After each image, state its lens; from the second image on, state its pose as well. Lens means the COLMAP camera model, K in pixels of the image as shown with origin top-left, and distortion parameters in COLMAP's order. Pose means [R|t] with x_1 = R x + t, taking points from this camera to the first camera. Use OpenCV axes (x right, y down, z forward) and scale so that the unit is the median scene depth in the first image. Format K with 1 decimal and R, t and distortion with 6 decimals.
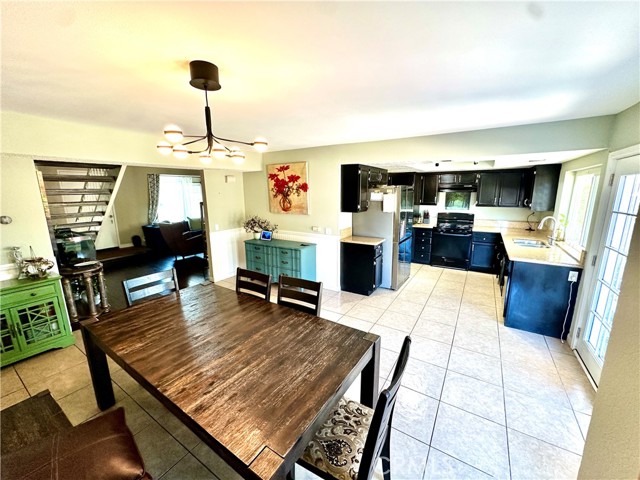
lens RADIAL K [[256.0, 0, 316.9], [0, 256.0, 240.8], [0, 0, 1]] dist [-0.000647, -0.000386]
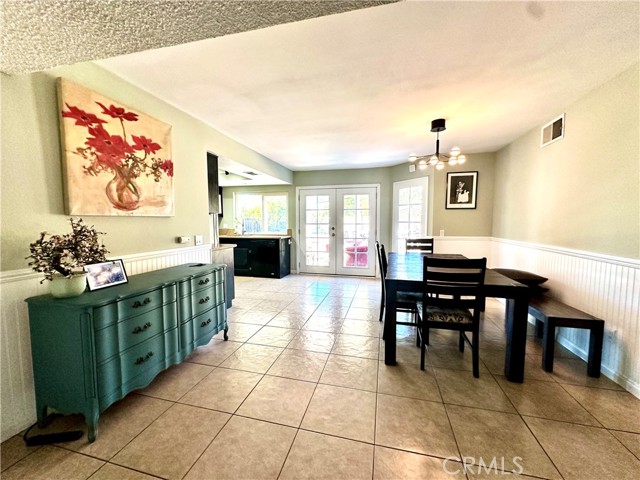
lens RADIAL K [[256.0, 0, 320.4], [0, 256.0, 239.6], [0, 0, 1]] dist [-0.000647, -0.000386]
pose [[-0.313531, -0.059233, 0.947729, -0.671364], [0.191722, 0.973550, 0.124273, -0.058566], [-0.930022, 0.220664, -0.293881, 0.855576]]
